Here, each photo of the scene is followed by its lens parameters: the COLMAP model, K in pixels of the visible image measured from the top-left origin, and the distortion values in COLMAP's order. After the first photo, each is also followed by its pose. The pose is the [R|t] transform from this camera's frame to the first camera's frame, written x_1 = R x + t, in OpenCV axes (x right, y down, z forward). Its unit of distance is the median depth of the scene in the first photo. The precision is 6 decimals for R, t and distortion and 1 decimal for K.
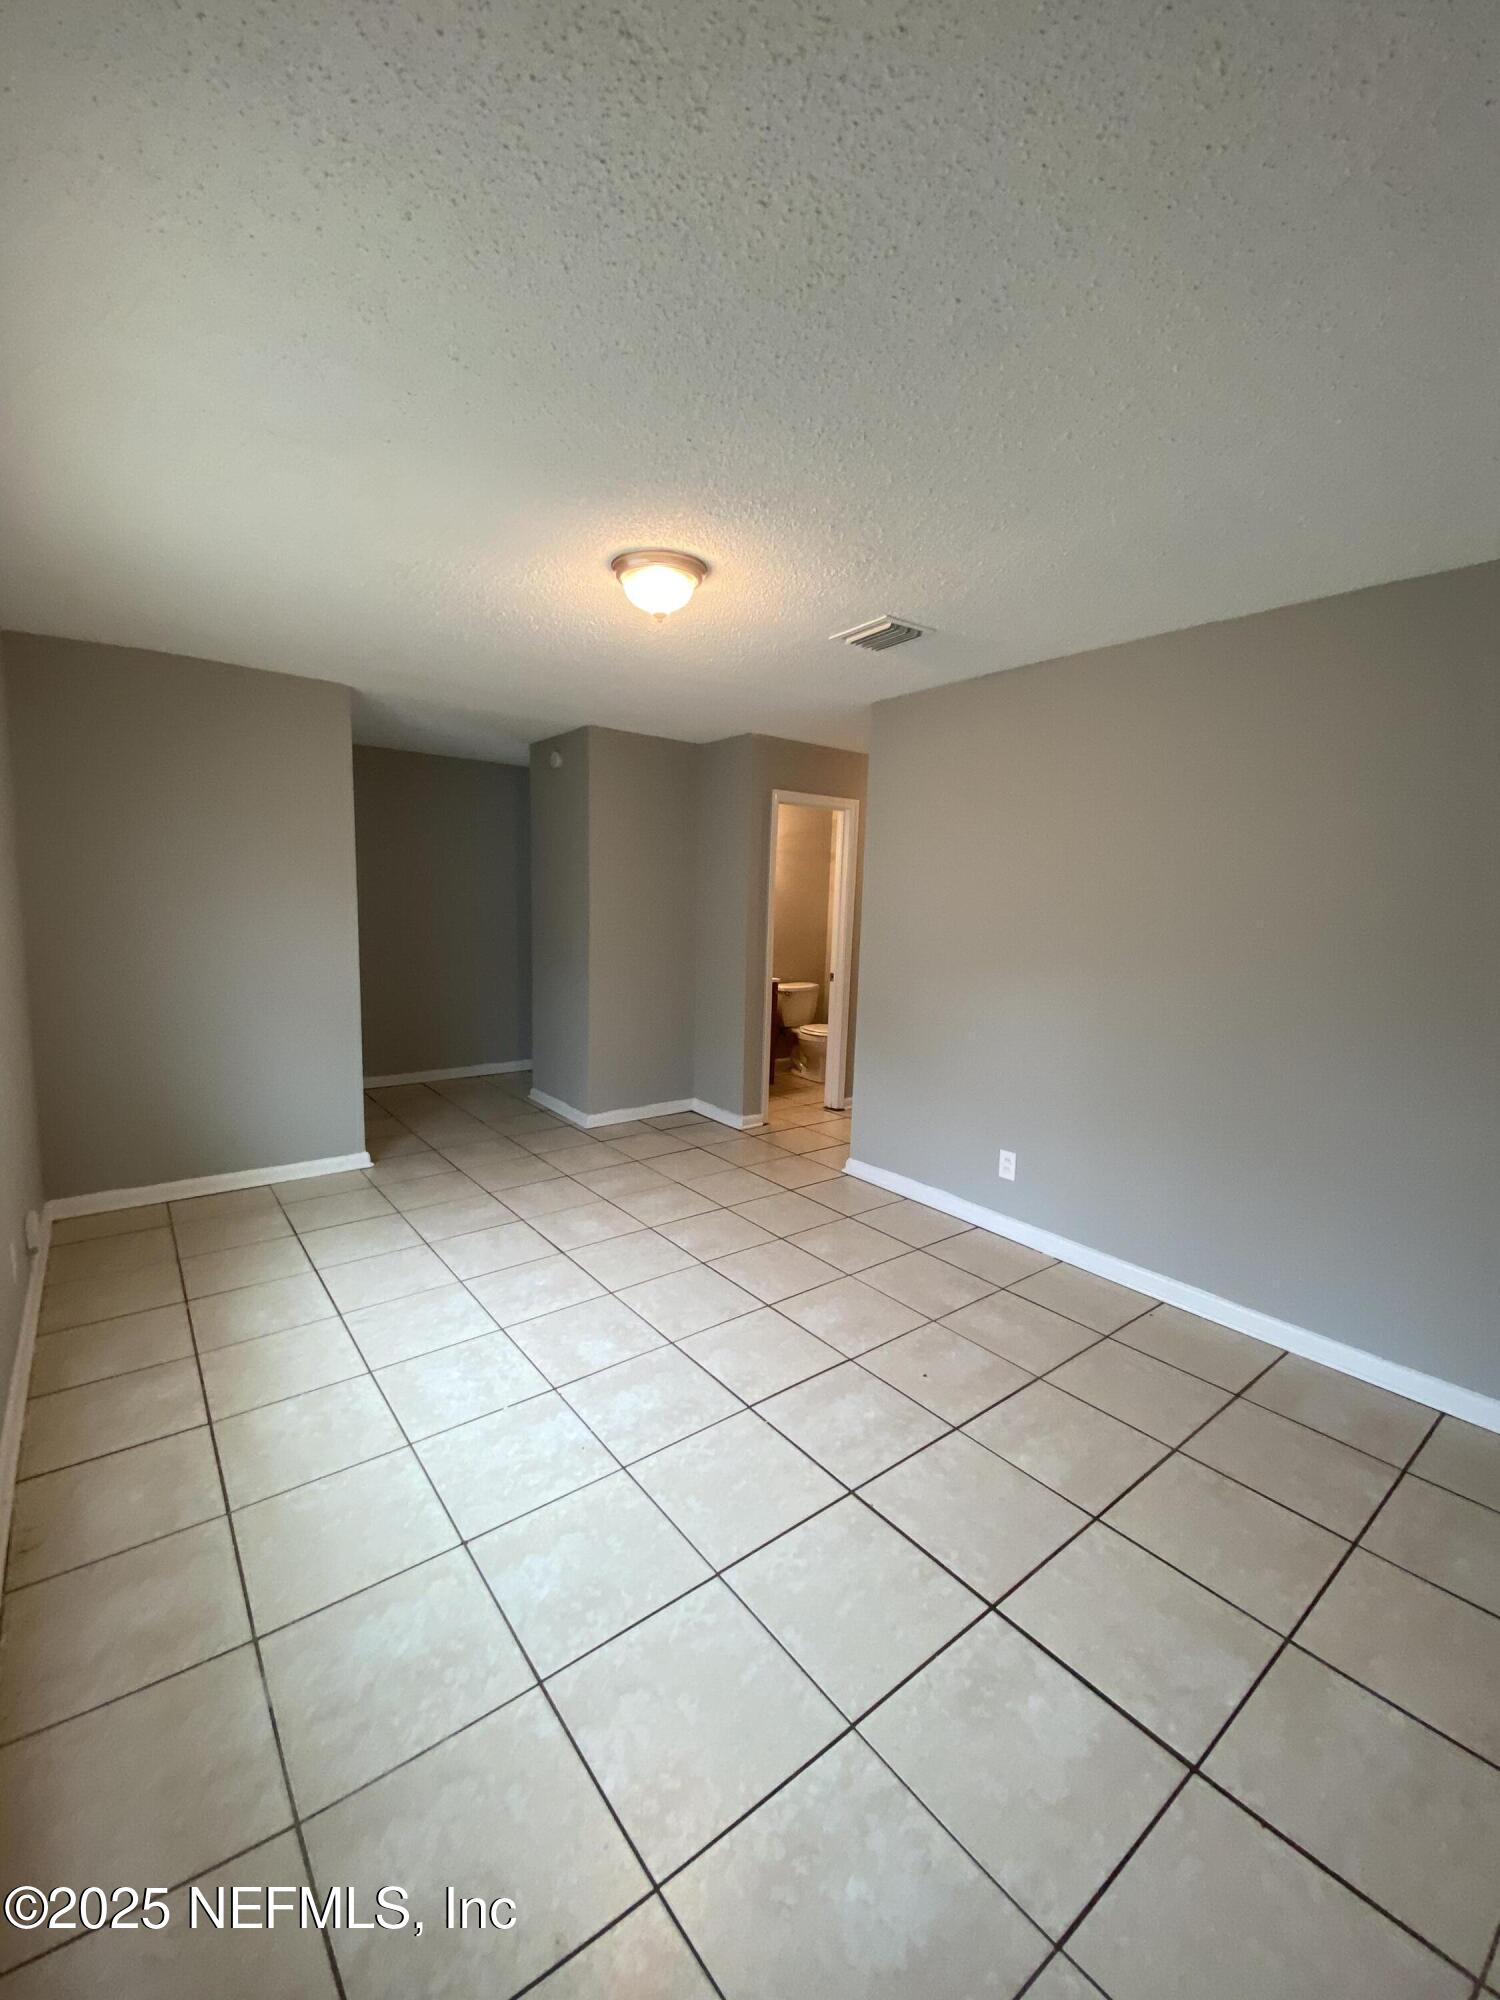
lens RADIAL K [[800.1, 0, 753.9], [0, 800.1, 1008.5], [0, 0, 1]] dist [0.028494, -0.021078]
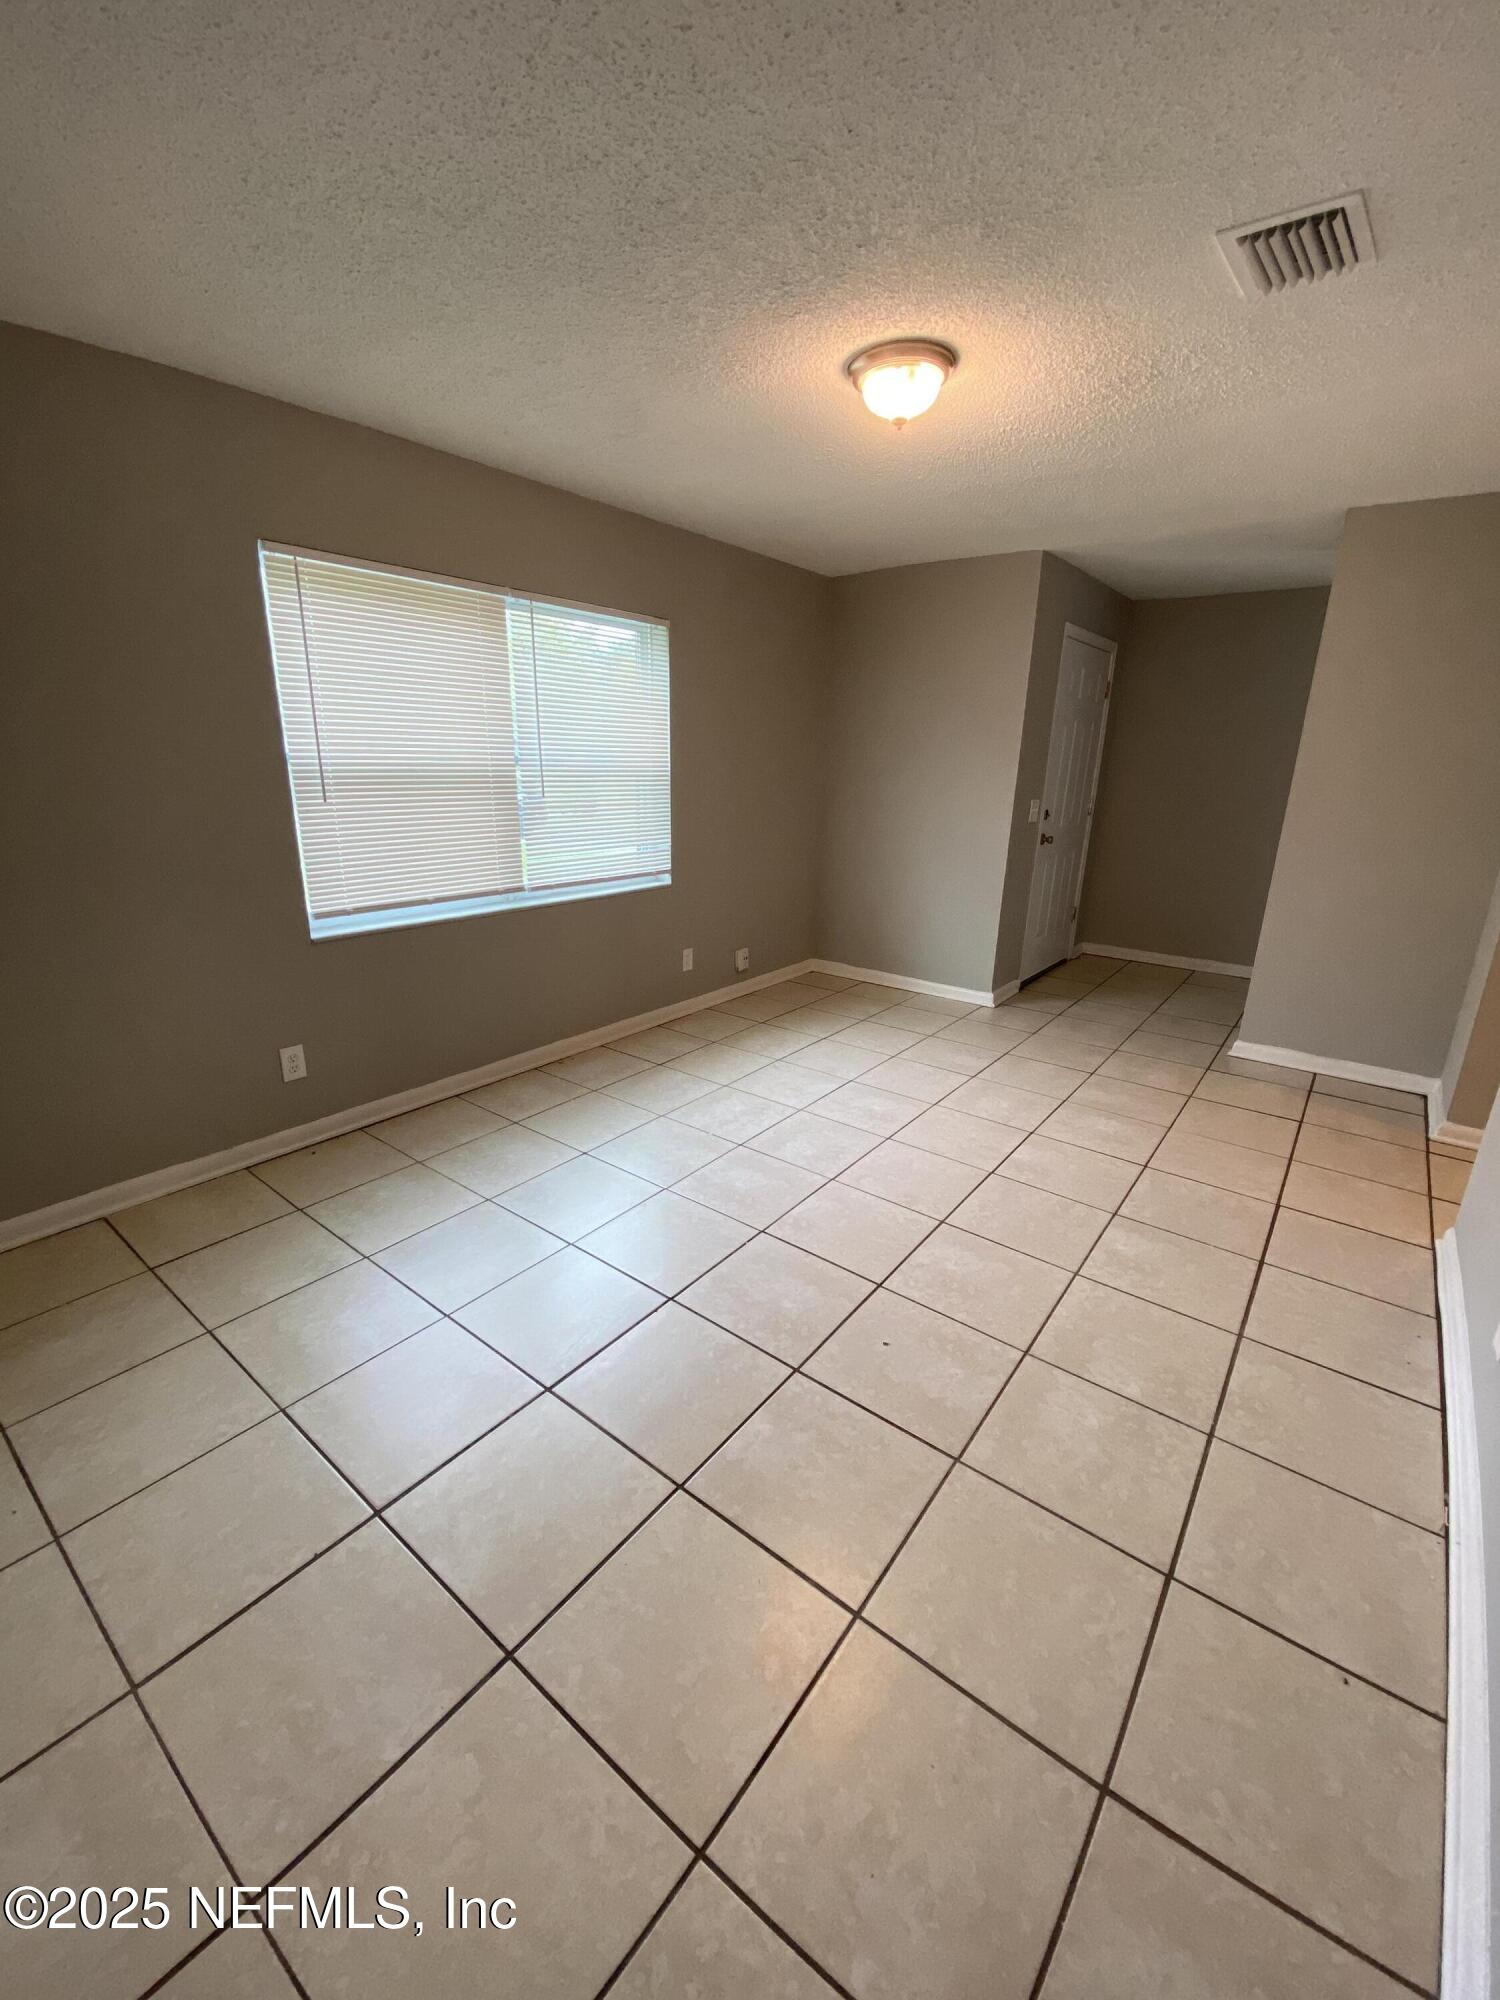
lens RADIAL K [[803.1, 0, 746.6], [0, 803.1, 1001.4], [0, 0, 1]] dist [0.072145, -0.047047]
pose [[0.238704, 0.264966, -0.934245, 0.736487], [-0.145242, 0.960975, 0.235438, -0.042789], [0.960169, 0.079492, 0.267872, 0.532784]]
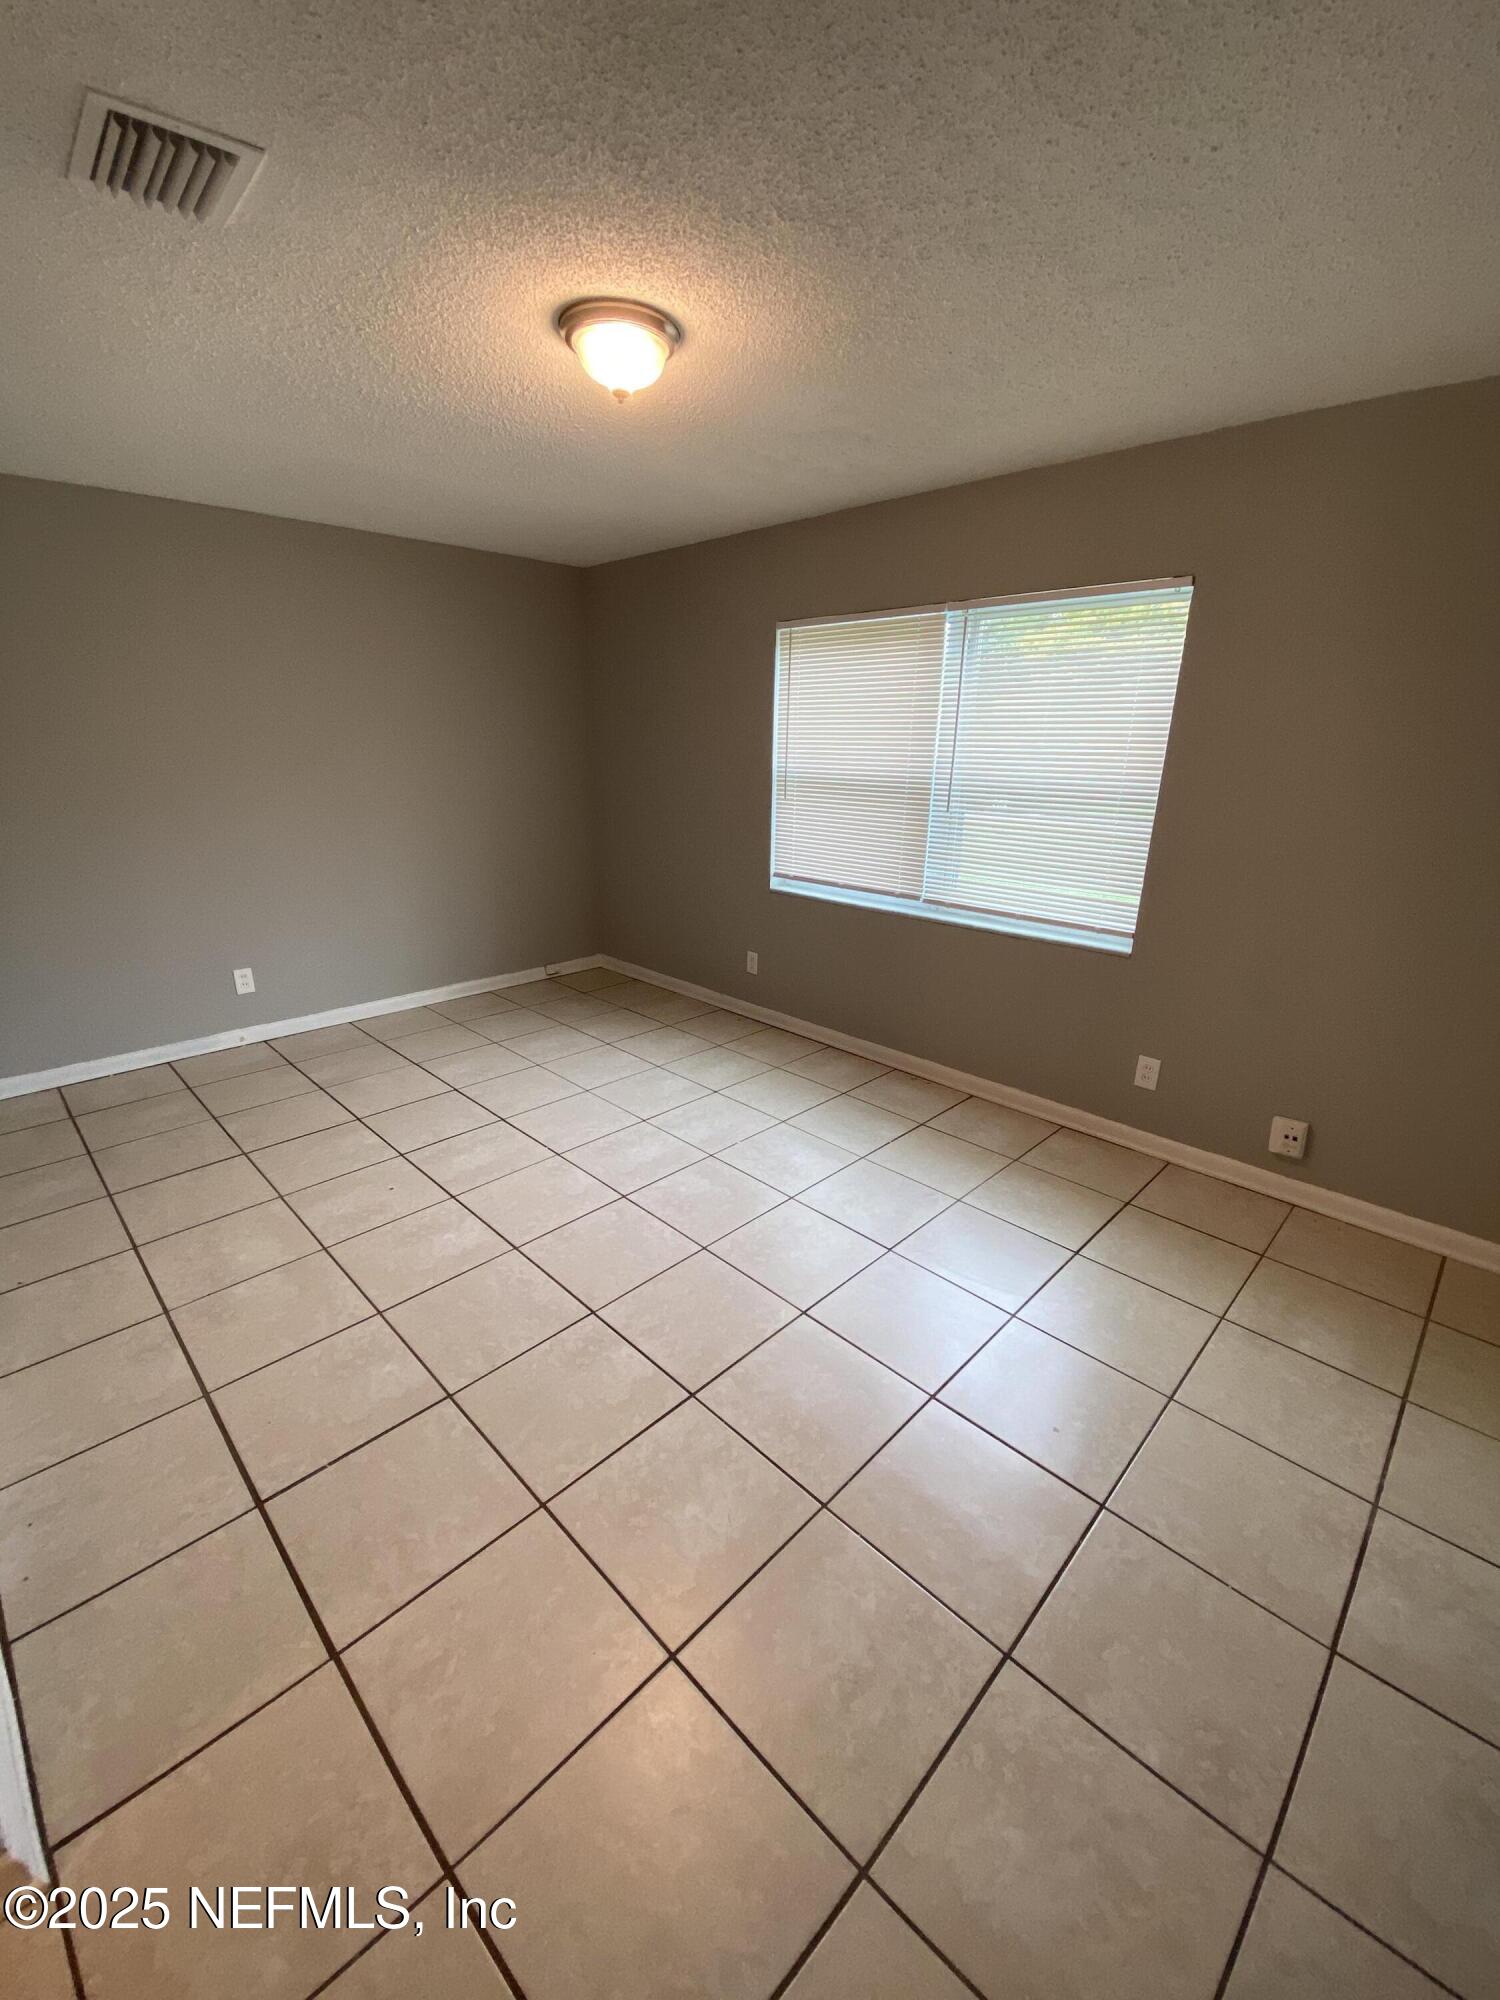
lens RADIAL K [[803.1, 0, 746.6], [0, 803.1, 1001.4], [0, 0, 1]] dist [0.072145, -0.047047]
pose [[-0.992480, 0.002929, -0.122371, -0.120933], [-0.051027, 0.898807, 0.435365, -0.257084], [0.111263, 0.438335, -0.891899, 1.684790]]
